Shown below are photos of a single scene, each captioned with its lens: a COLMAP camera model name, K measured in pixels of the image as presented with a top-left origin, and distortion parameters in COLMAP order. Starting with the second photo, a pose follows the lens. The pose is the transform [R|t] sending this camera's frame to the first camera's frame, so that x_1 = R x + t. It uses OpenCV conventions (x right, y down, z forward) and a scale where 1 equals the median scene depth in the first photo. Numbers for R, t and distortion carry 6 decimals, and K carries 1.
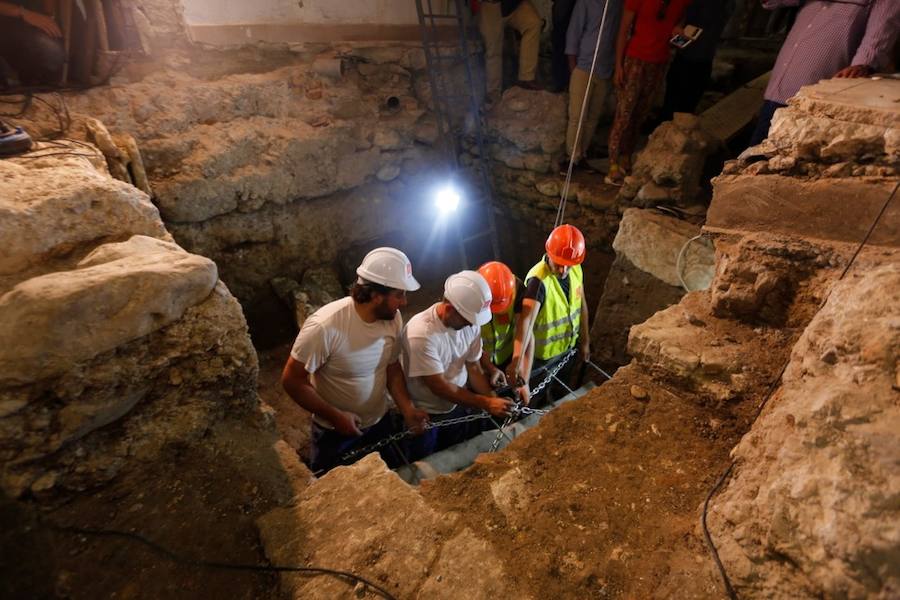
lens RADIAL K [[442.6, 0, 451.2], [0, 442.6, 296.8], [0, 0, 1]] dist [-0.045394, 0.020752]
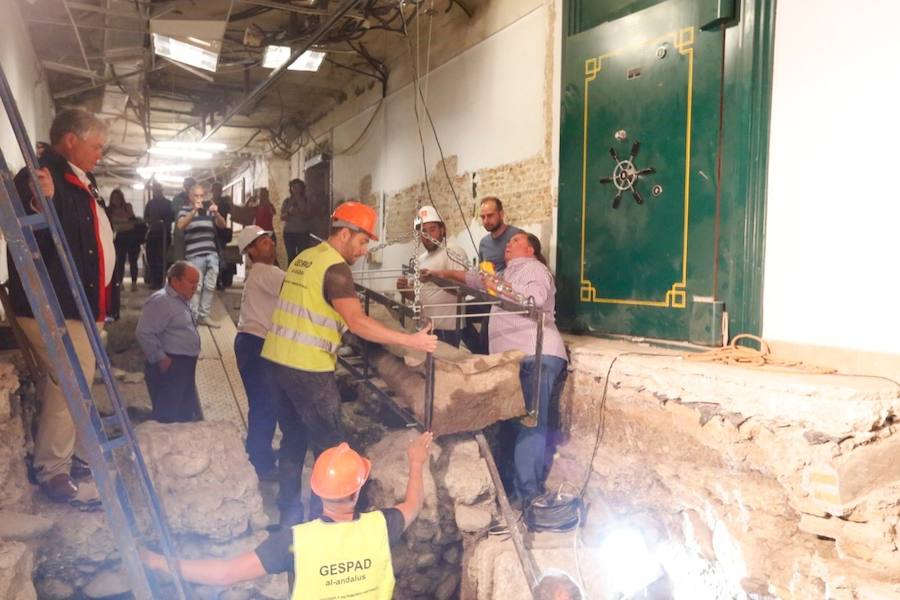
lens RADIAL K [[739.8, 0, 445.2], [0, 739.8, 295.6], [0, 0, 1]] dist [0.008948, 0.045683]
pose [[0.306572, -0.054852, 0.950266, -0.780859], [0.501292, 0.857973, -0.112201, -0.477893], [-0.809148, 0.510758, 0.290528, 0.523434]]
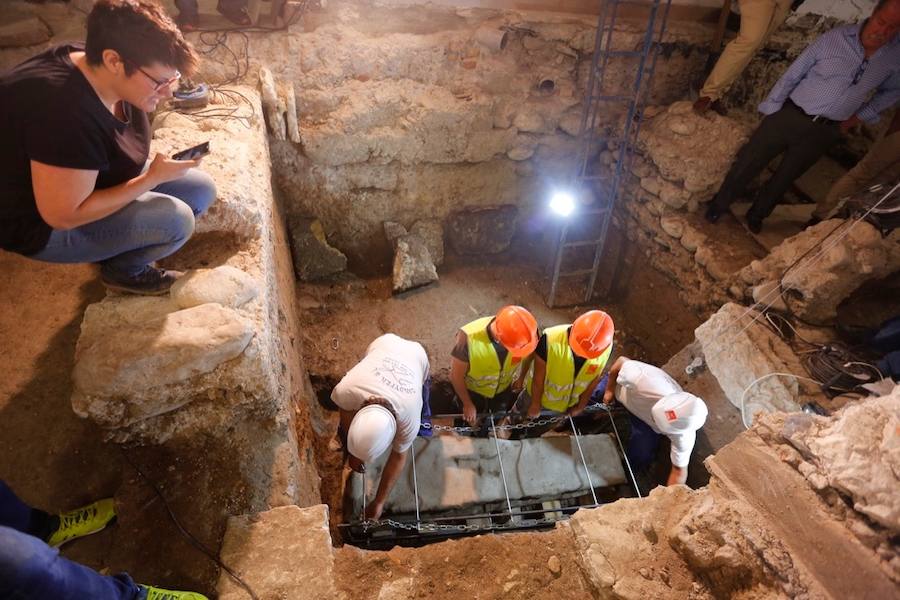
lens RADIAL K [[407.2, 0, 450.5], [0, 407.2, 297.0], [0, 0, 1]] dist [-0.045159, 0.014070]
pose [[0.891213, 0.385842, -0.238466, 0.086479], [-0.314762, 0.904629, 0.287353, -0.282625], [0.326596, -0.181033, 0.927665, 0.058634]]
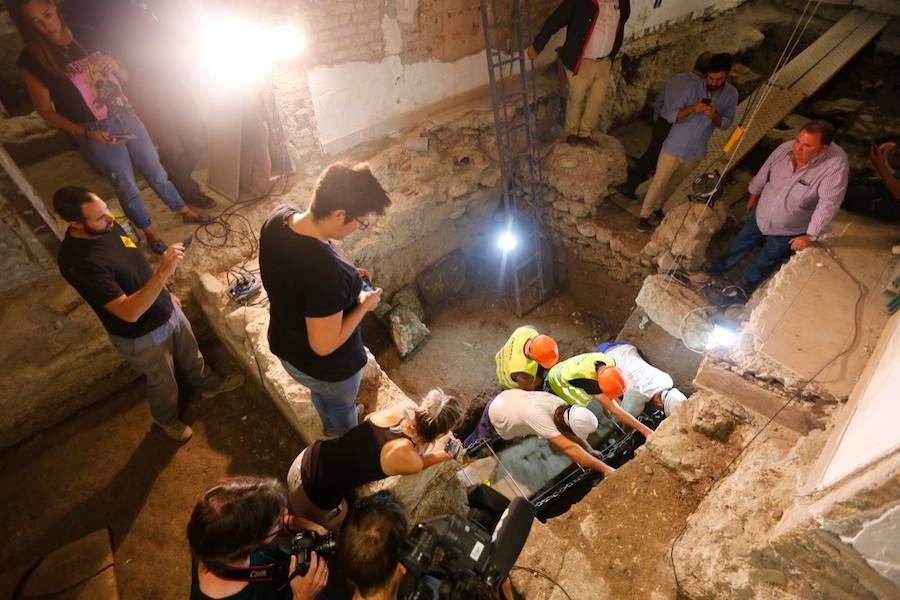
lens RADIAL K [[442.6, 0, 452.4], [0, 442.6, 298.1], [0, 0, 1]] dist [-0.045394, 0.020752]
pose [[0.999977, -0.001478, 0.006620, -0.230597], [-0.000192, 0.969439, 0.245334, -0.497148], [-0.006780, -0.245330, 0.969416, -0.351436]]
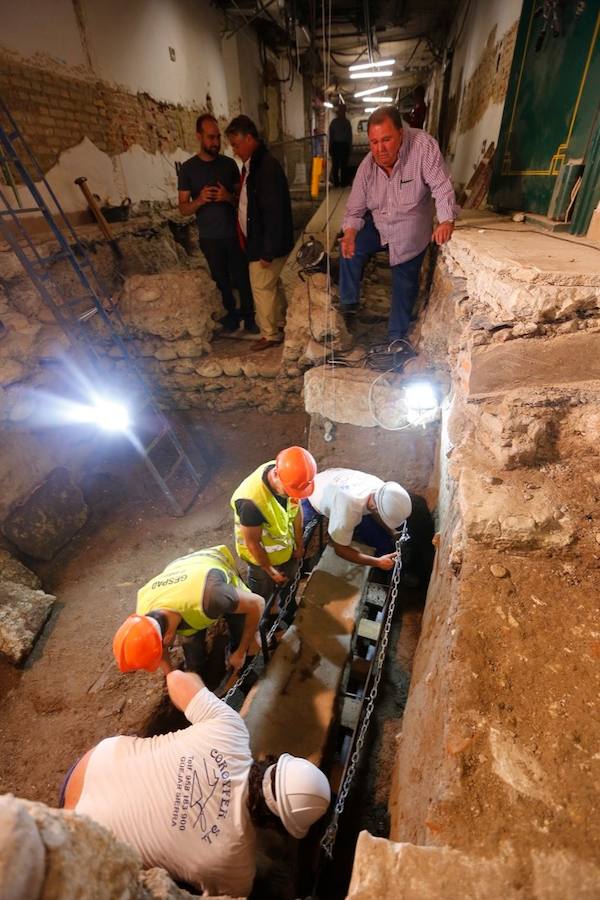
lens RADIAL K [[407.2, 0, 295.5], [0, 407.2, 449.7], [0, 0, 1]] dist [-0.045159, 0.014070]
pose [[0.806473, -0.379254, 0.453616, -0.139450], [0.366549, 0.922663, 0.119730, -0.165110], [-0.463943, 0.069714, 0.883118, 0.174141]]
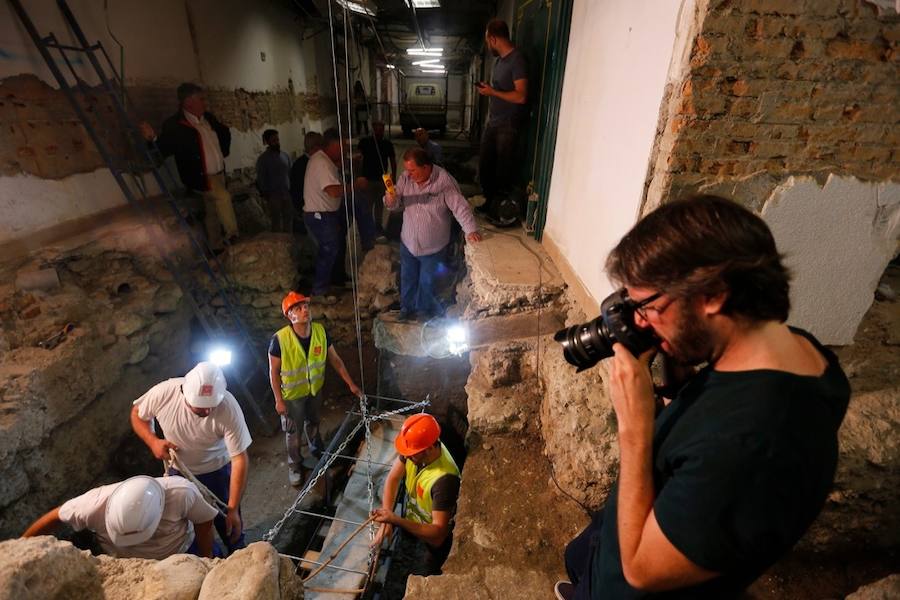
lens RADIAL K [[407.2, 0, 447.4], [0, 407.2, 300.1], [0, 0, 1]] dist [-0.045159, 0.014070]
pose [[0.683301, -0.318789, 0.656866, -0.304672], [0.380164, 0.923417, 0.052687, -0.251027], [-0.623358, 0.213715, 0.752164, -0.160615]]
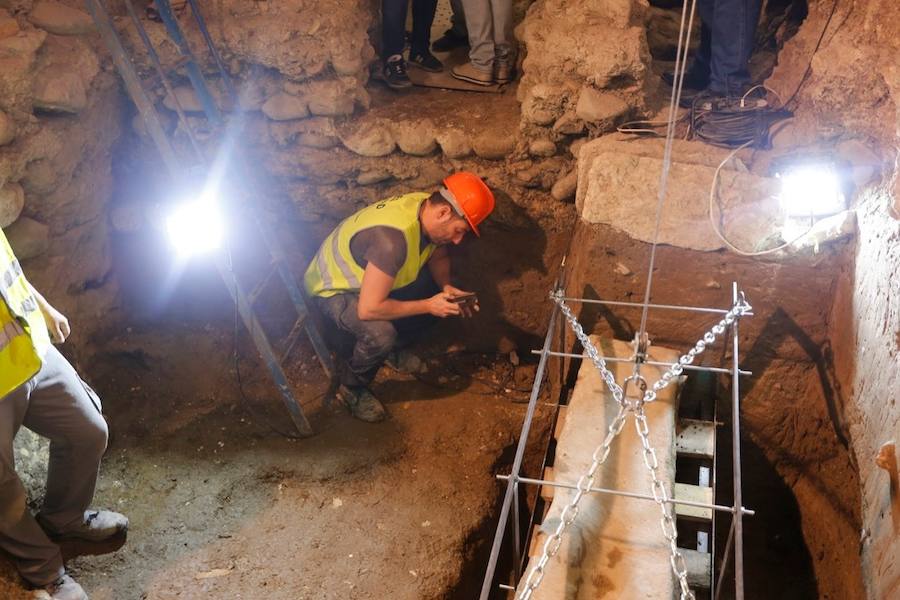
lens RADIAL K [[838.4, 0, 450.4], [0, 838.4, 294.0], [0, 0, 1]] dist [0.061400, 0.000000]
pose [[0.770398, -0.353113, 0.530847, -0.368910], [0.356941, 0.928781, 0.099799, -0.204636], [-0.528281, 0.112596, 0.841571, 0.243128]]
